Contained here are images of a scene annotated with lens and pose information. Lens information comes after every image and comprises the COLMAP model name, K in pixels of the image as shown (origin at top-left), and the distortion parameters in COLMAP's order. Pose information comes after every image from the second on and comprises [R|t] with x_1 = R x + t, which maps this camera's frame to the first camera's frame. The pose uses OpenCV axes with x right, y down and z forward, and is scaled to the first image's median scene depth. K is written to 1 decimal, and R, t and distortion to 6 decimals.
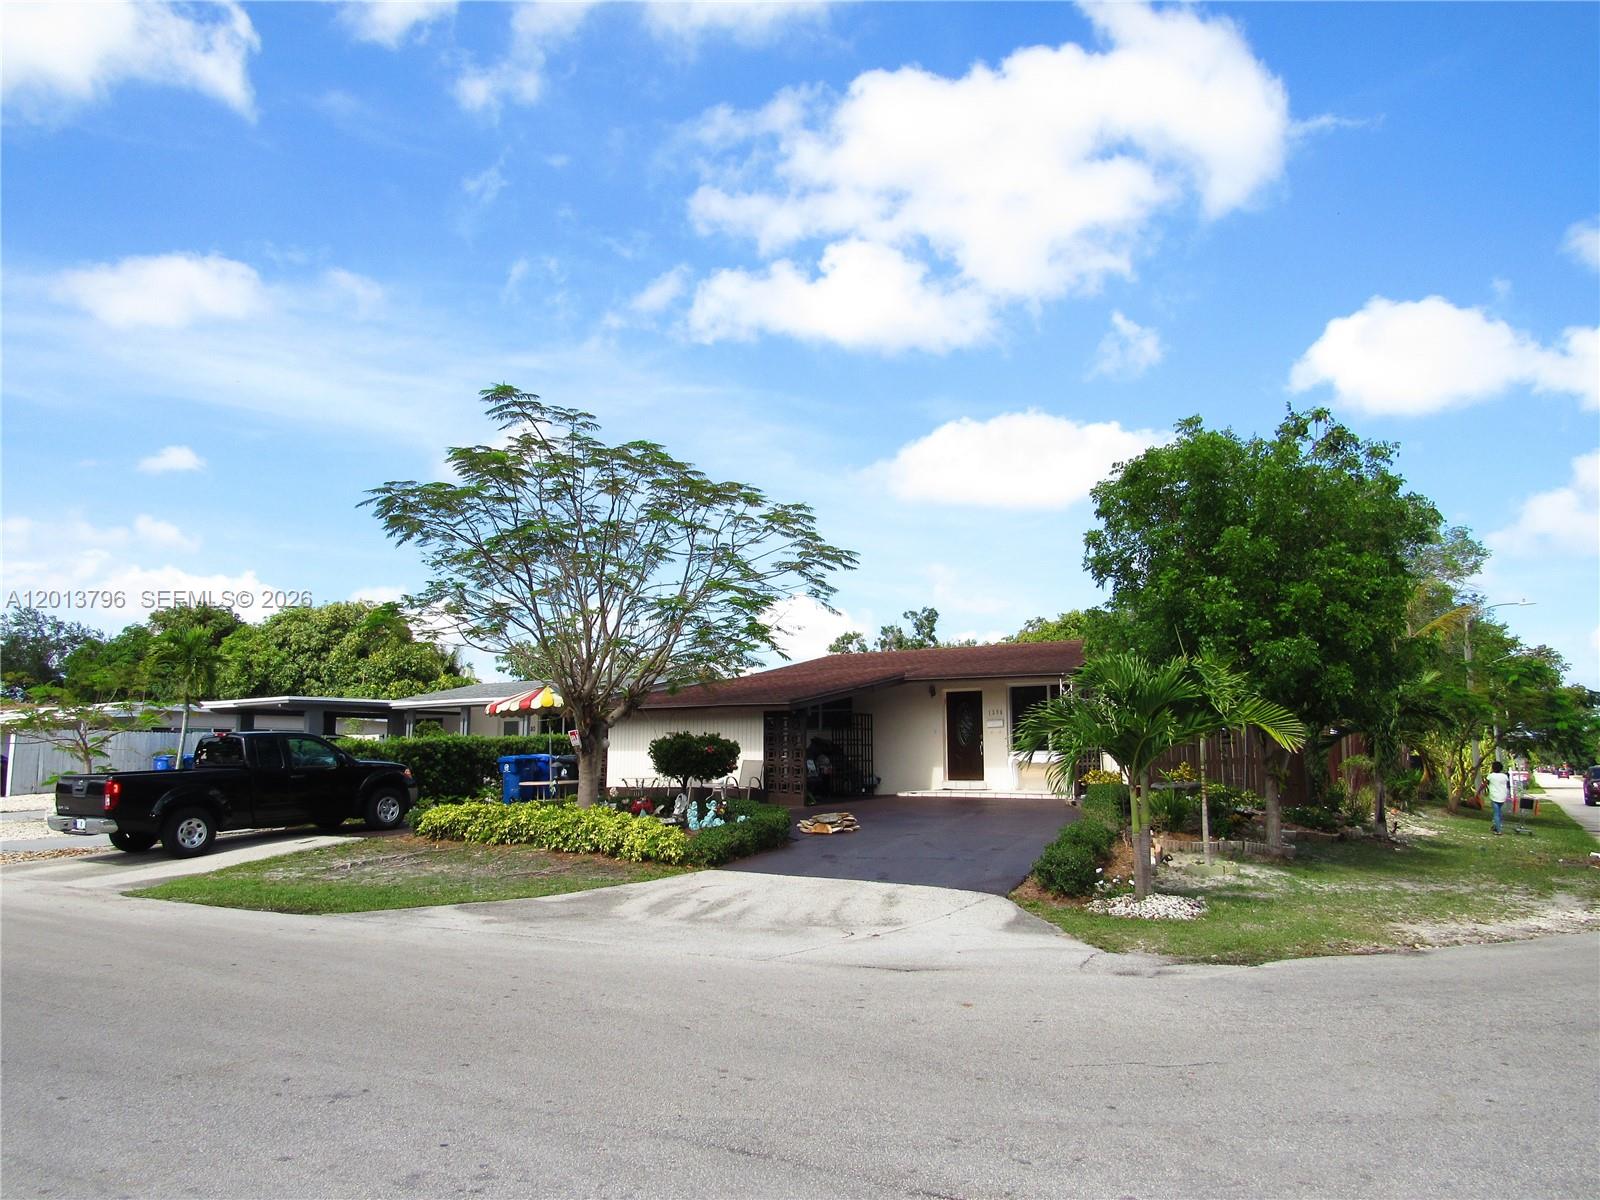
lens RADIAL K [[1148.0, 0, 800.0], [0, 1148.0, 600.0], [0, 0, 1]] dist [-0.022886, 0.004958]
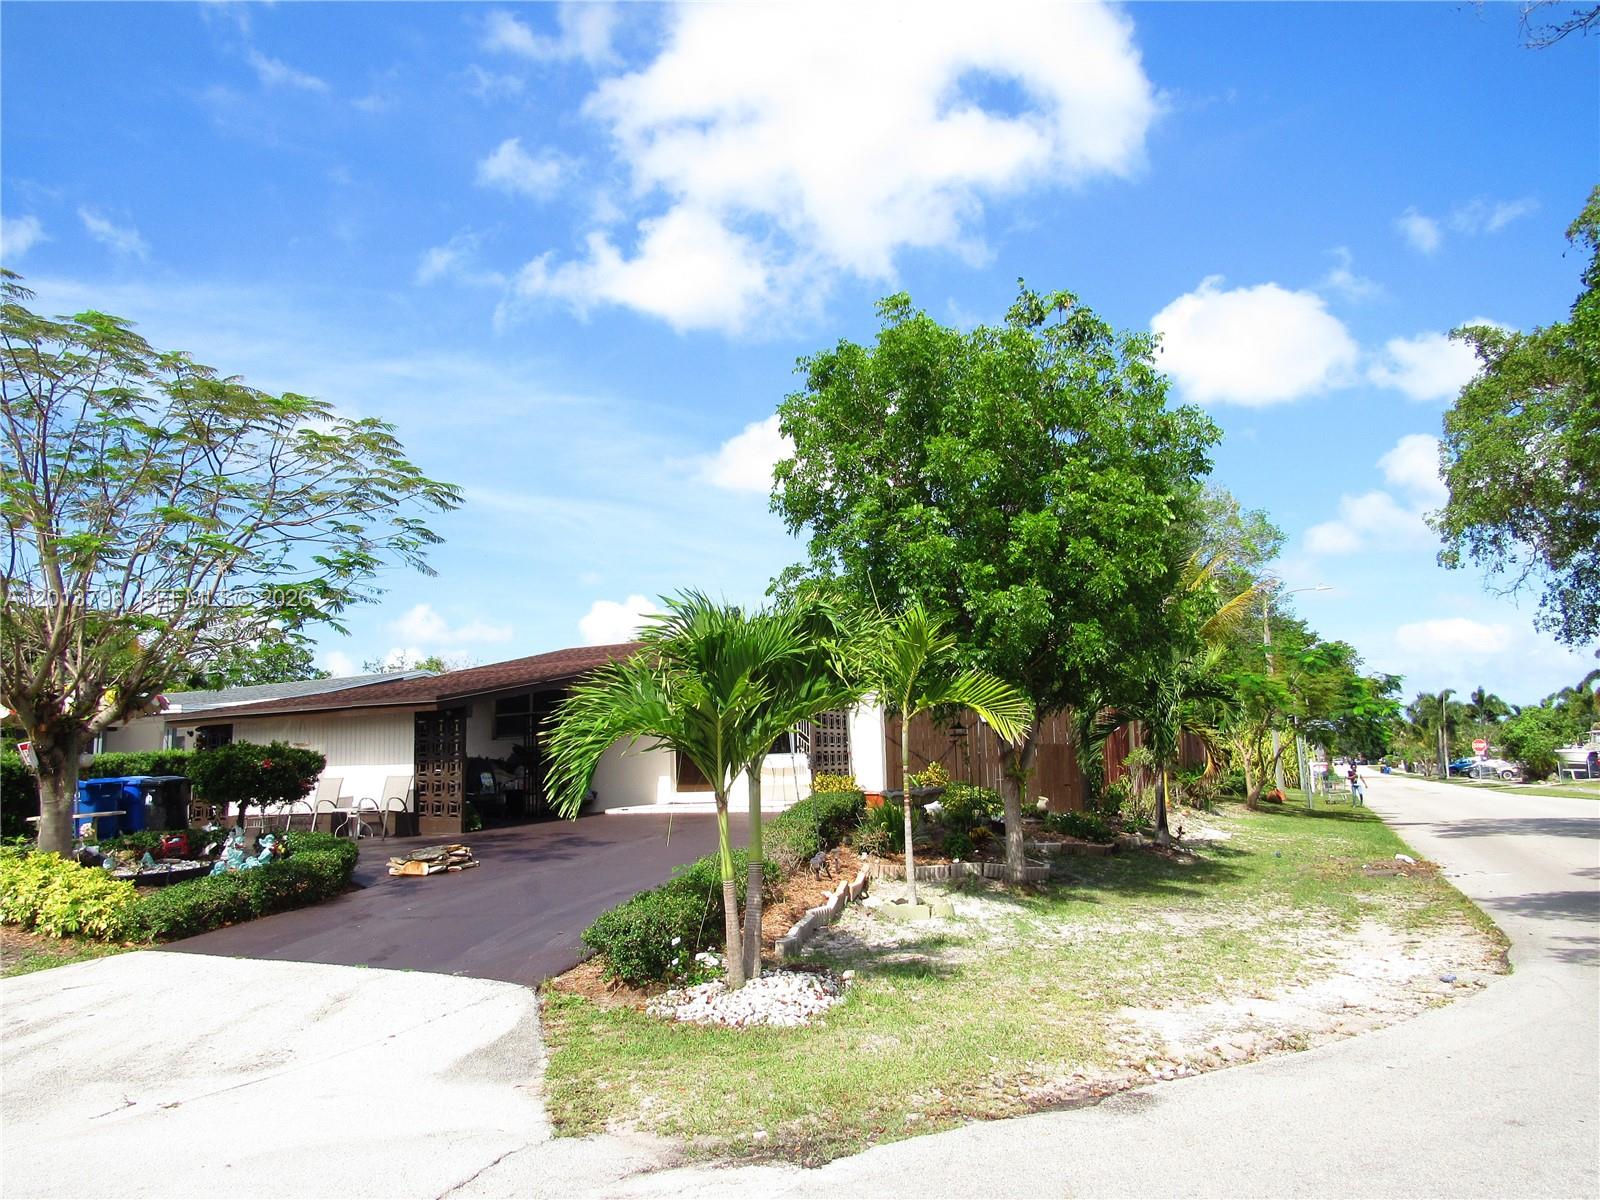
lens RADIAL K [[1155.1, 0, 804.5], [0, 1155.1, 614.5], [0, 0, 1]] dist [-0.006862, -0.001310]
pose [[0.989504, -0.011466, 0.144049, 0.162213], [0.010807, 0.999927, 0.005354, 0.039127], [-0.144100, -0.003741, 0.989556, 0.252777]]
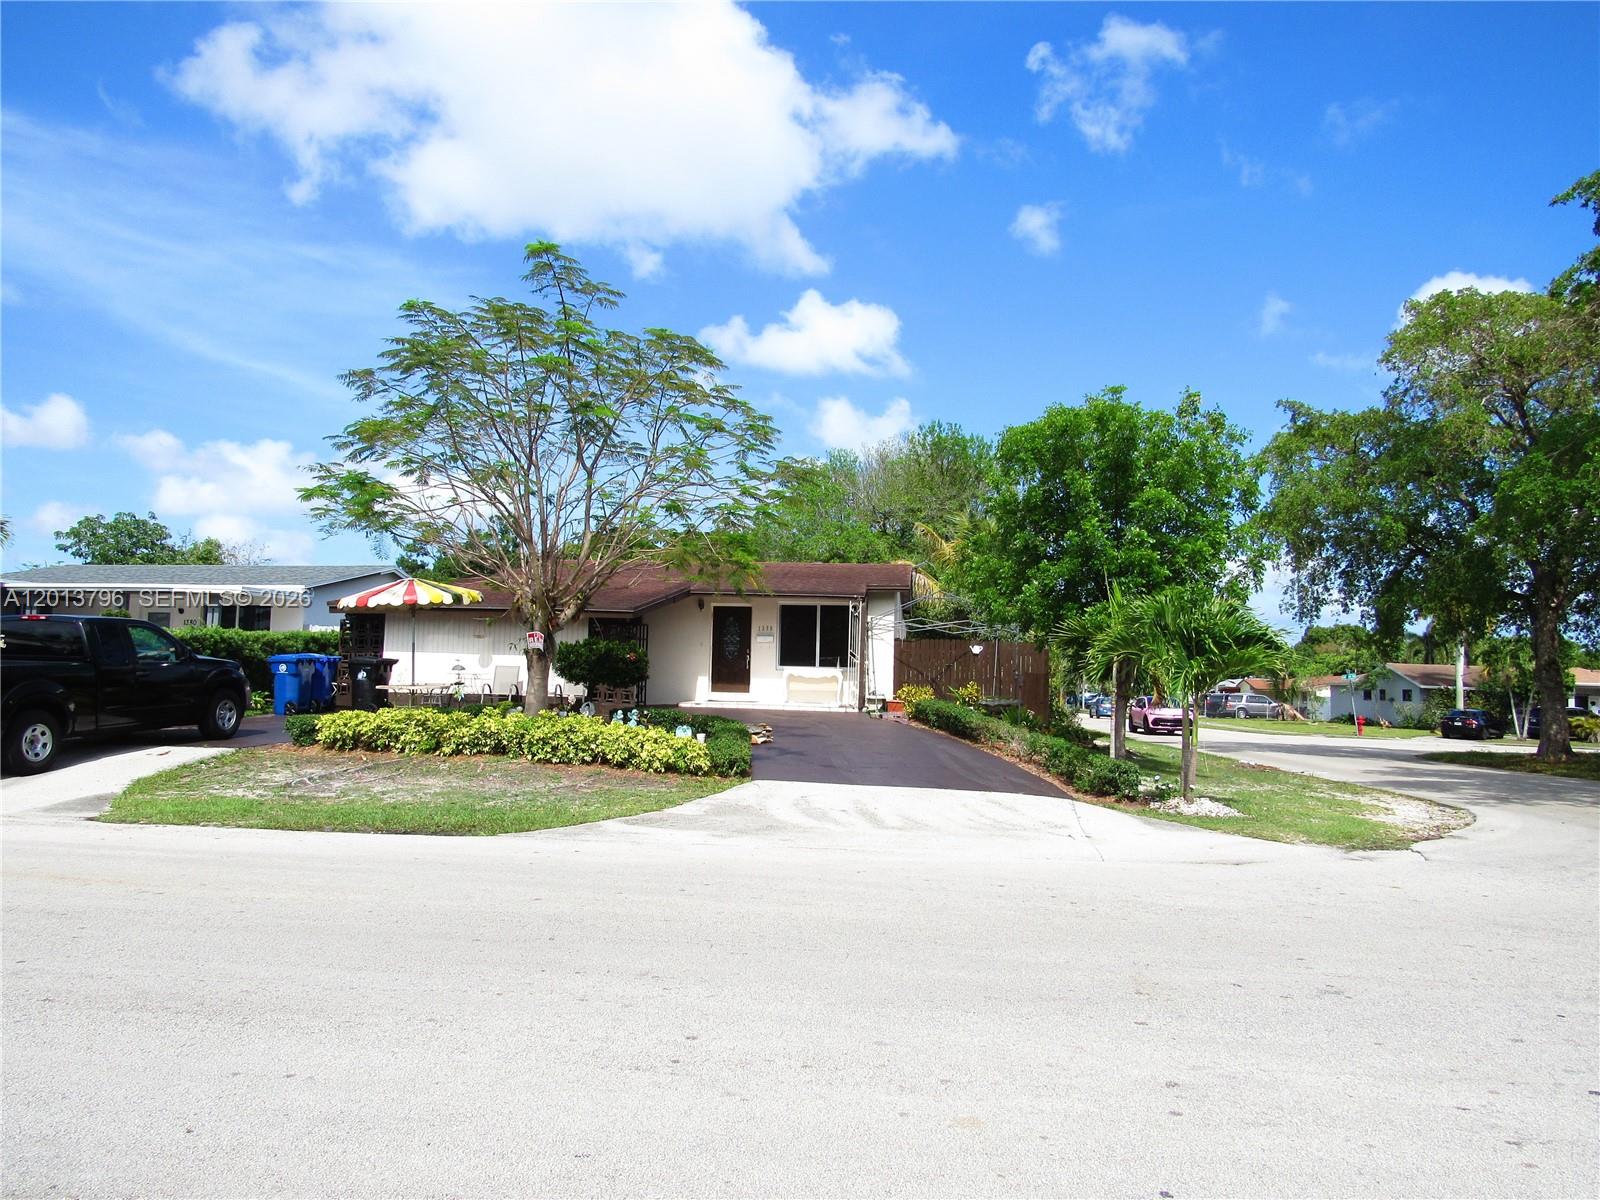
lens RADIAL K [[1131.9, 0, 798.6], [0, 1131.9, 641.1], [0, 0, 1]] dist [-0.033308, 0.000978]
pose [[0.900397, 0.038700, 0.433344, -0.392234], [-0.087411, 0.991817, 0.093047, 0.016619], [-0.426197, -0.121658, 0.896412, 0.092059]]
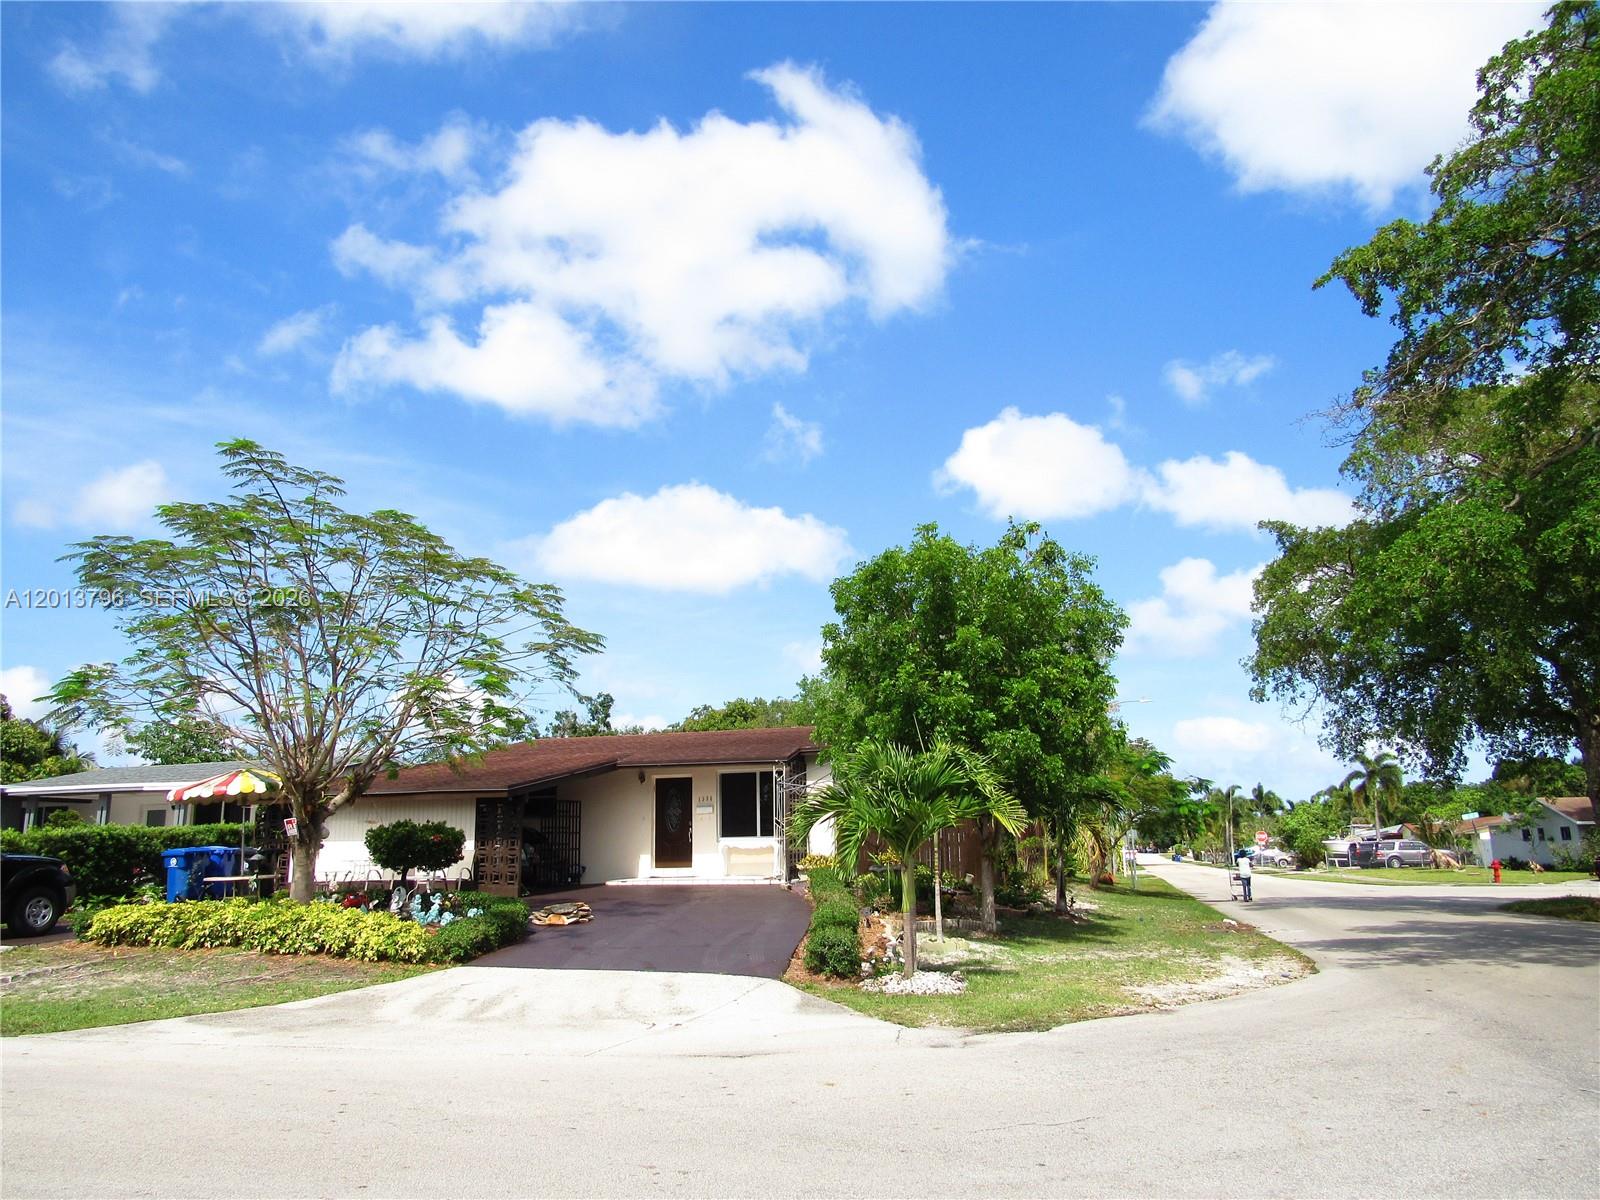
lens RADIAL K [[1150.0, 0, 800.9], [0, 1150.0, 626.1], [0, 0, 1]] dist [-0.030150, 0.003088]
pose [[0.956095, 0.040043, 0.290307, -0.077013], [-0.024796, 0.998122, -0.056010, 0.001018], [-0.292005, 0.046352, 0.955293, 0.004372]]
